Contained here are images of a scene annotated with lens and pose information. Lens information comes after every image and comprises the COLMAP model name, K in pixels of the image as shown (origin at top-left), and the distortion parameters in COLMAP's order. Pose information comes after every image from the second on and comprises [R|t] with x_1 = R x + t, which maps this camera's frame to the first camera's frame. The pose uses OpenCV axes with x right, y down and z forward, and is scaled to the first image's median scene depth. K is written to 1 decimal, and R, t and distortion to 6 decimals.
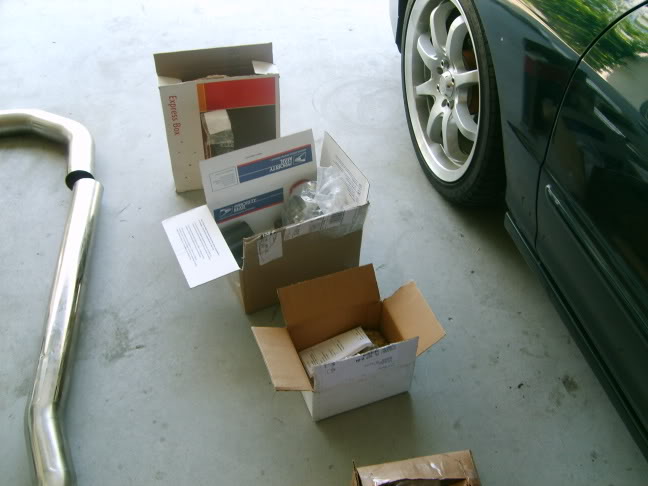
lens RADIAL K [[674.5, 0, 324.0], [0, 674.5, 243.0], [0, 0, 1]] dist [-0.090750, -0.014755]
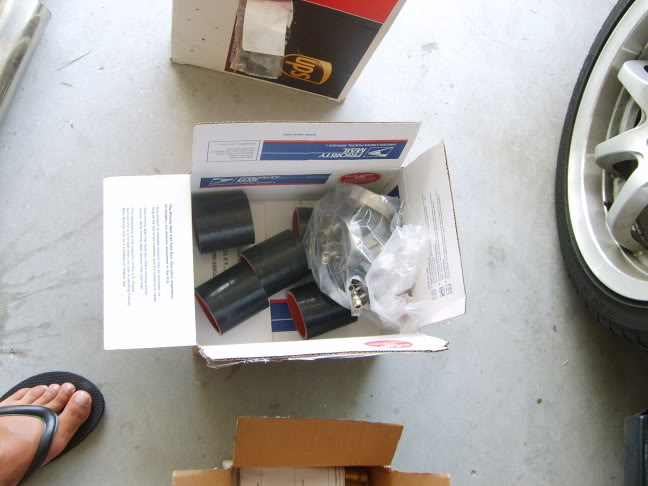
lens RADIAL K [[674.5, 0, 324.0], [0, 674.5, 243.0], [0, 0, 1]] dist [-0.090750, -0.014755]
pose [[0.912826, 0.394361, 0.105964, -0.107334], [-0.397272, 0.797615, 0.453856, -0.302404], [0.094465, -0.456388, 0.884752, 0.480152]]
